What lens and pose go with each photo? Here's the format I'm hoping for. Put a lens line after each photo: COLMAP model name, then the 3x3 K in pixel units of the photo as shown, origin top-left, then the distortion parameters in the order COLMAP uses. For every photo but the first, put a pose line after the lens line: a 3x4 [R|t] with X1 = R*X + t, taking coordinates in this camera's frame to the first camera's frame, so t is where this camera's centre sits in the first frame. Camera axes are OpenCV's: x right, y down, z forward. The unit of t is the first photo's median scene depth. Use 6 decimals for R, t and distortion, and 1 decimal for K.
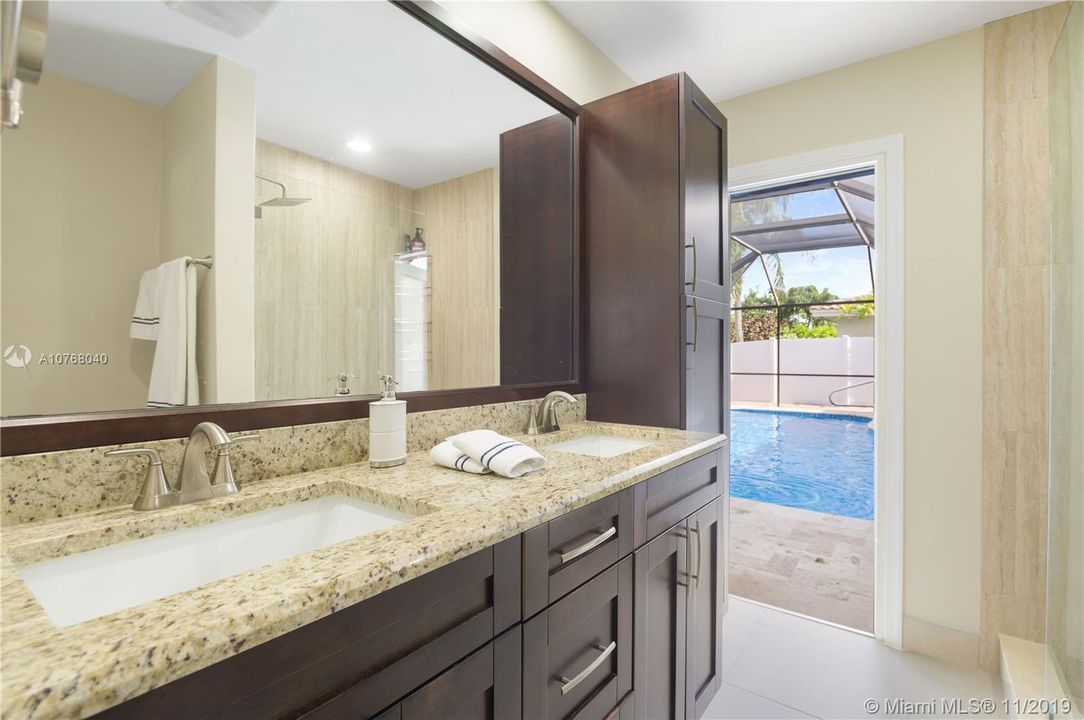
lens RADIAL K [[513.1, 0, 542.0], [0, 513.1, 360.0], [0, 0, 1]] dist [-0.016864, -0.000753]
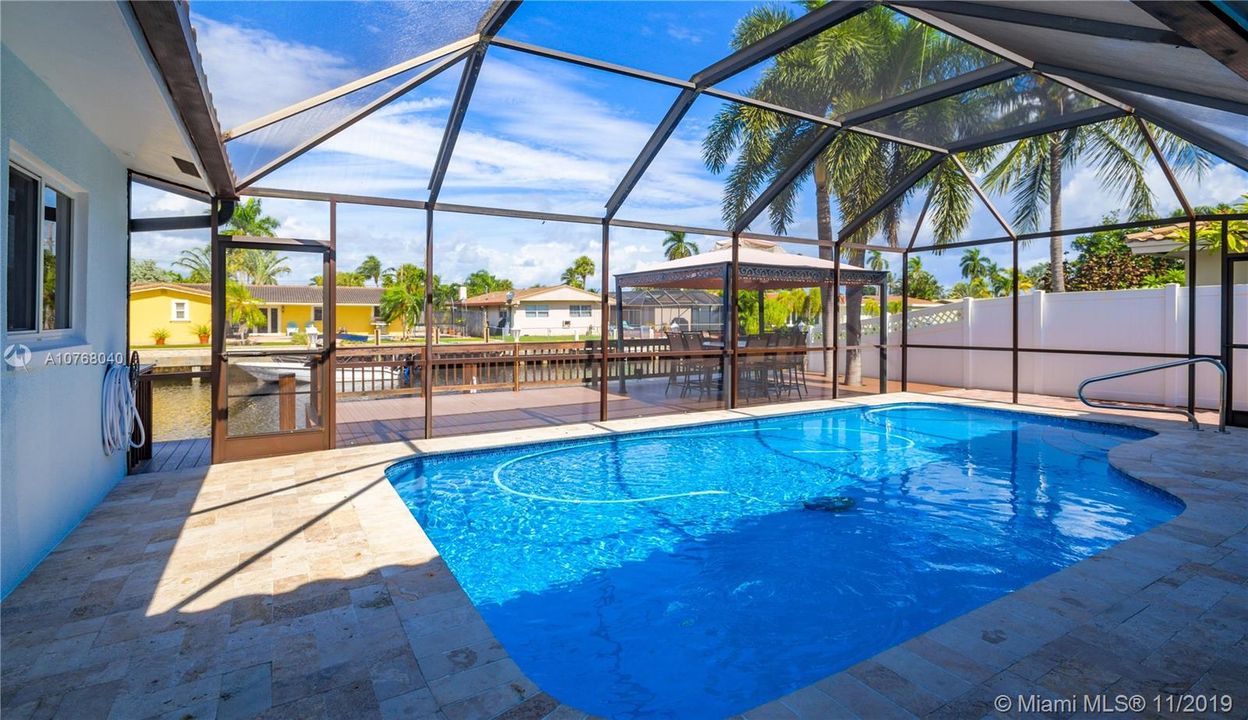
lens RADIAL K [[592.4, 0, 626.1], [0, 592.4, 318.2], [0, 0, 1]] dist [-0.000276, 0.000153]
pose [[0.929843, 0.005507, -0.367916, 0.926359], [-0.007847, 0.999957, -0.004863, -0.007501], [0.367873, 0.007409, 0.929846, 0.534642]]
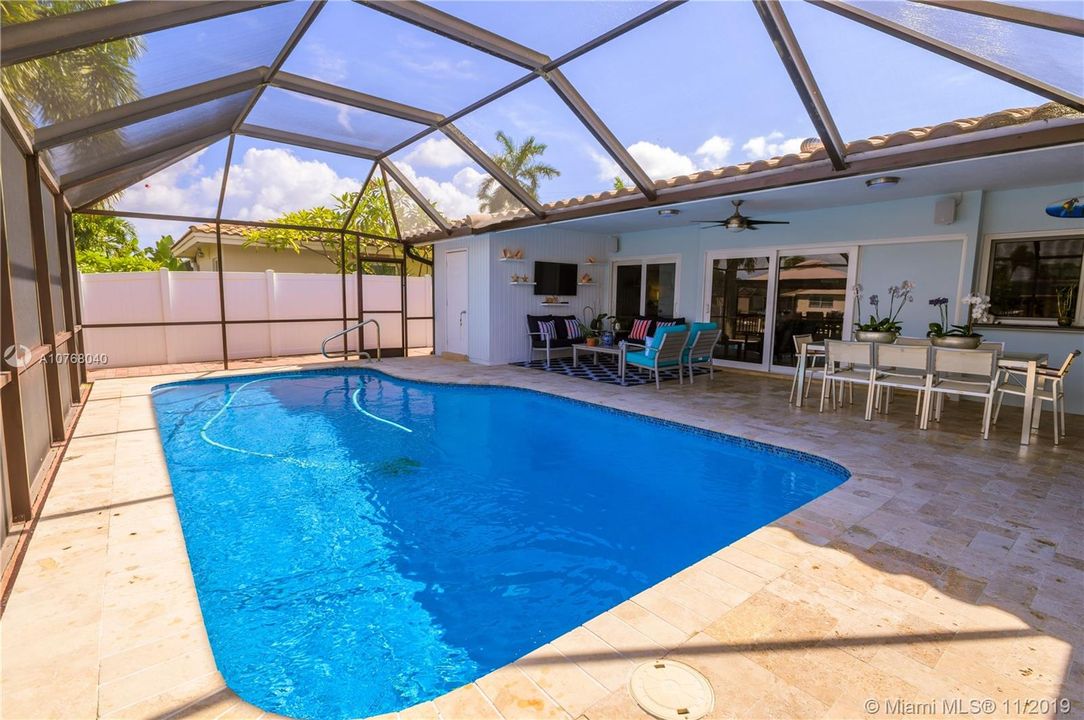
lens RADIAL K [[513.1, 0, 542.0], [0, 513.1, 360.0], [0, 0, 1]] dist [-0.016864, -0.000753]
pose [[0.230053, -0.114443, 0.966426, -0.355663], [-0.000916, 0.993036, 0.117812, -0.009267], [-0.973178, -0.027988, 0.228346, 1.344128]]
